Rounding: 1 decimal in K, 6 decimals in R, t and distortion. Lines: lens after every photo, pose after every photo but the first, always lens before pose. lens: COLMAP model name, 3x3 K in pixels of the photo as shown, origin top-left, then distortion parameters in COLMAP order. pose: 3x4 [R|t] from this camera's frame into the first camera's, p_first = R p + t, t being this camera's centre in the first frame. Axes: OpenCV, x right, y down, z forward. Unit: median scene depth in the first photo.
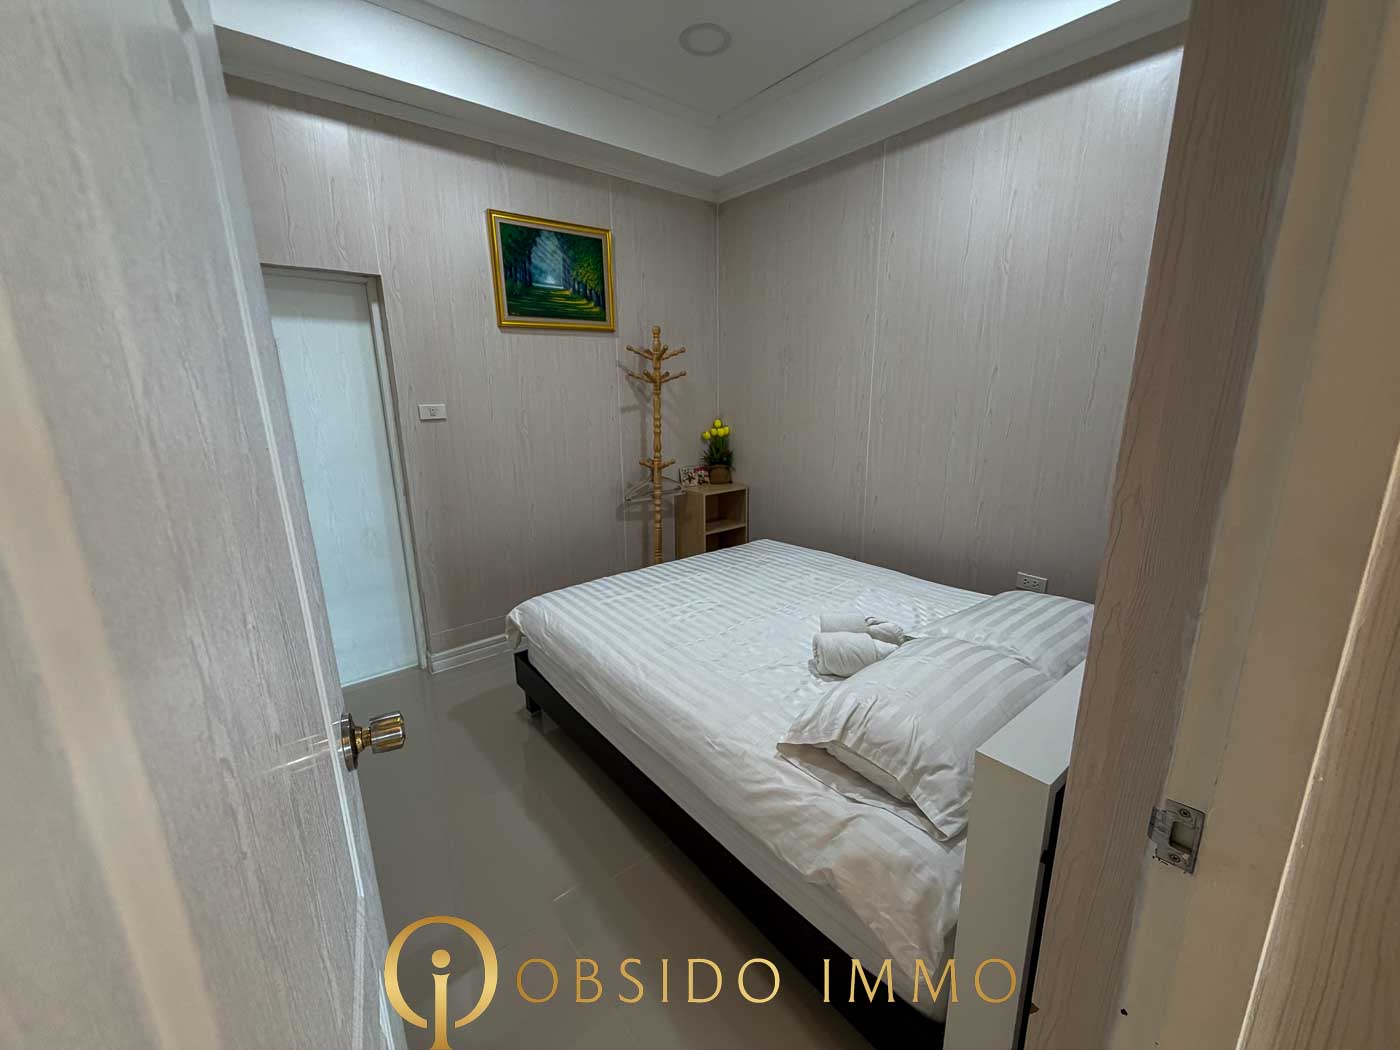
lens RADIAL K [[559.6, 0, 698.7], [0, 559.6, 523.1], [0, 0, 1]] dist [-0.000148, 0.000568]
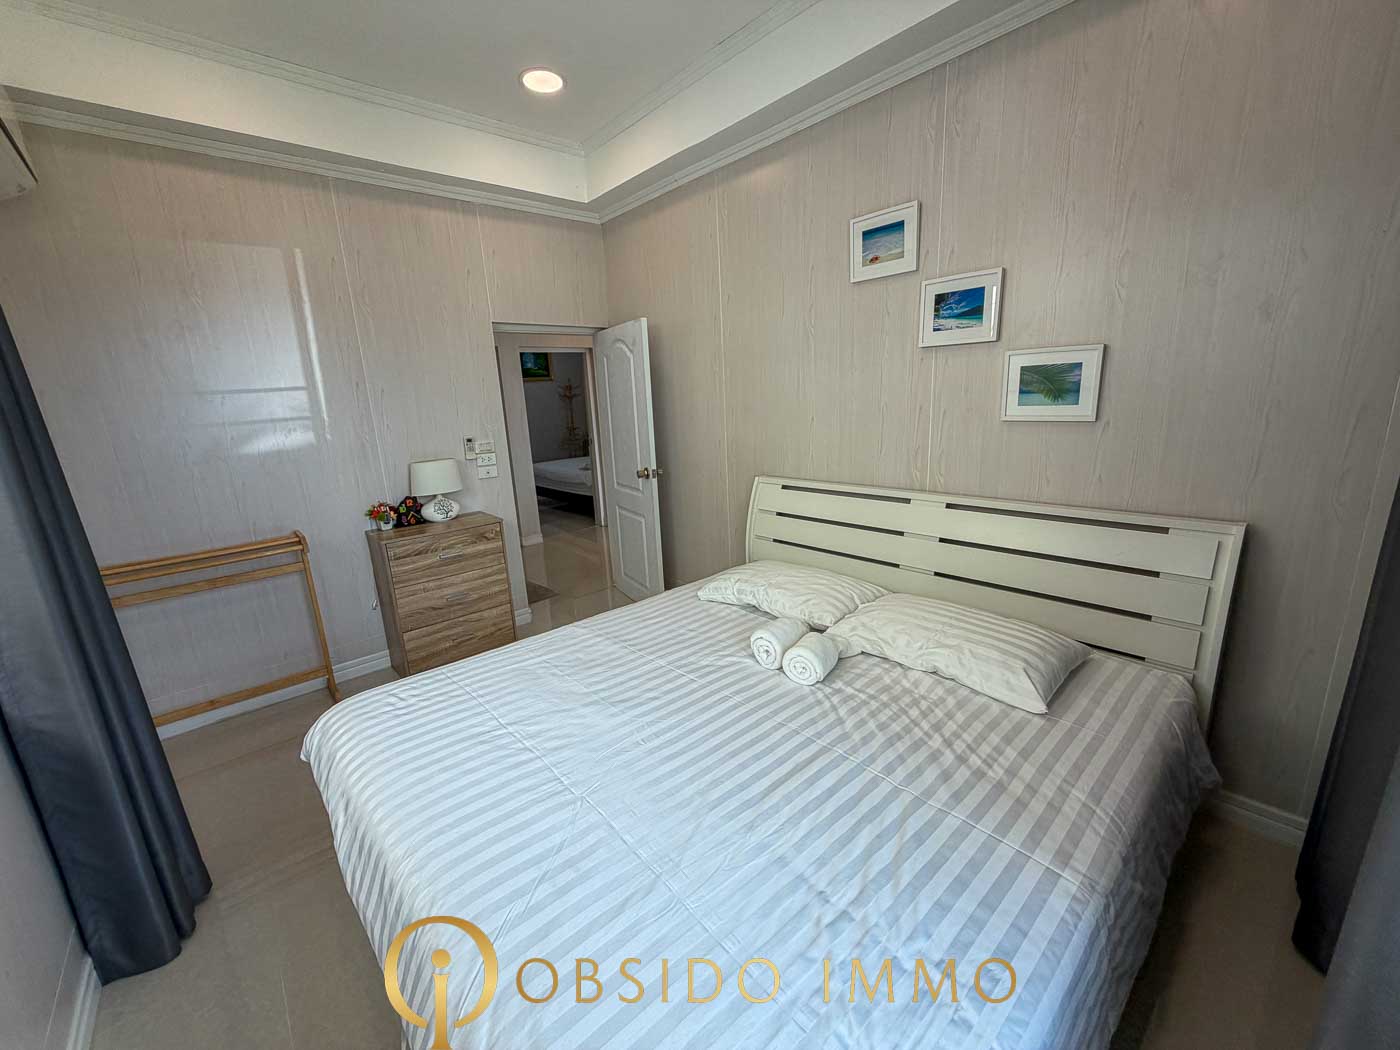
lens RADIAL K [[559.6, 0, 702.4], [0, 559.6, 527.0], [0, 0, 1]] dist [-0.000148, 0.000568]
pose [[0.997732, -0.047265, 0.047926, 0.564780], [0.047183, 0.998882, 0.002840, 0.553389], [-0.048007, -0.000572, 0.998847, -2.432801]]
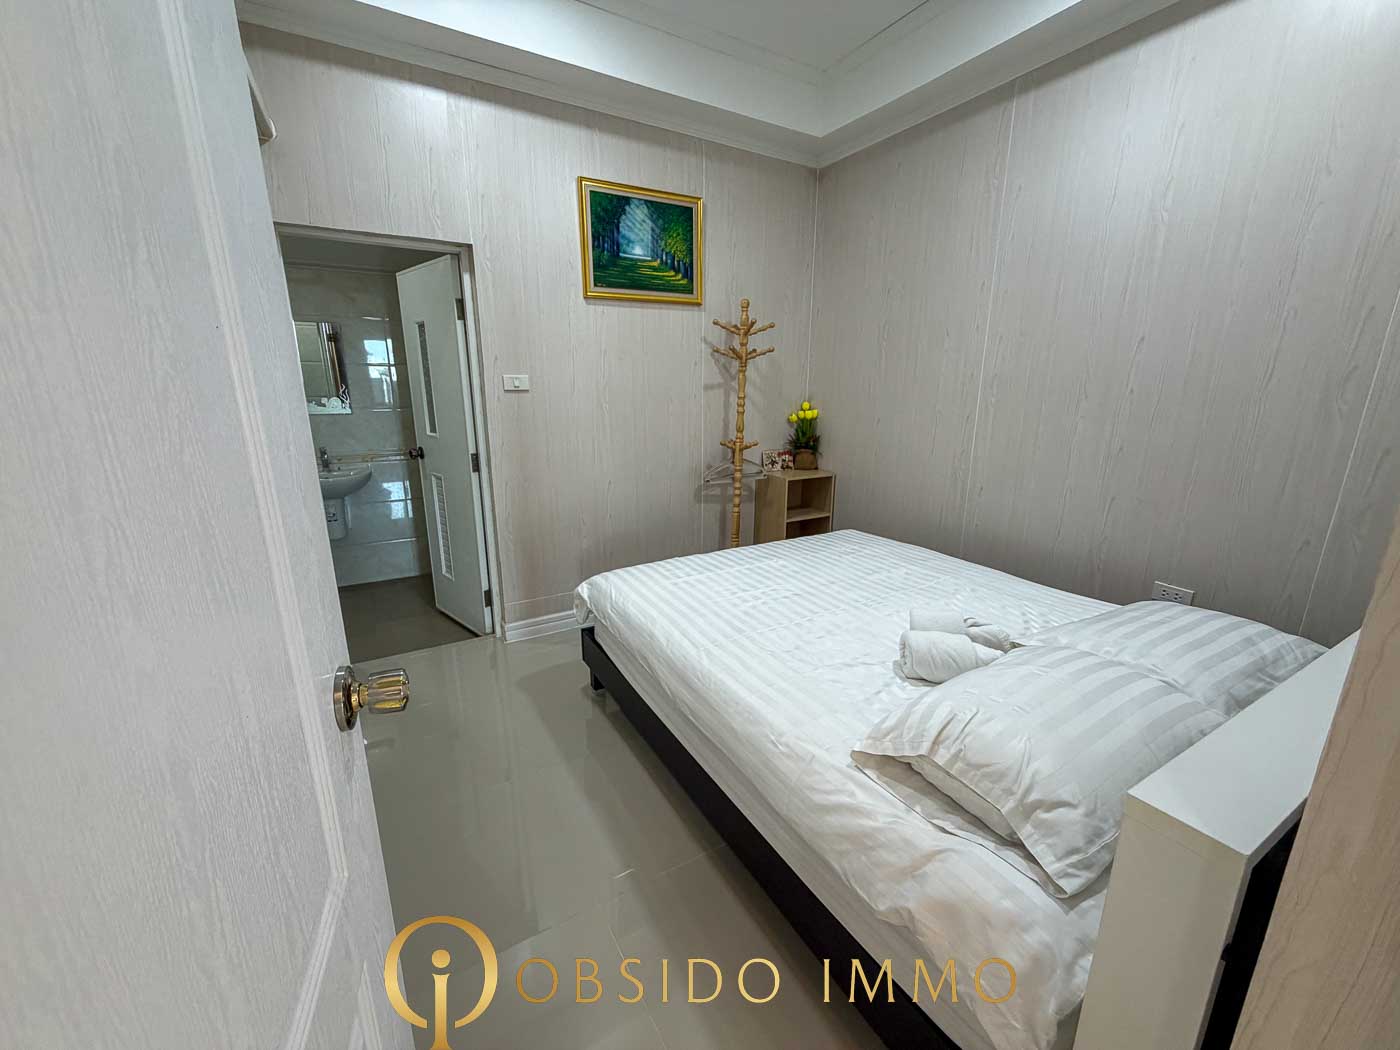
lens RADIAL K [[559.6, 0, 698.9], [0, 559.6, 522.2], [0, 0, 1]] dist [-0.000148, 0.000568]
pose [[0.987613, 0.051891, -0.148079, 0.009580], [-0.050498, 0.998638, 0.013155, 0.023866], [0.148560, -0.005514, 0.988888, 0.064343]]
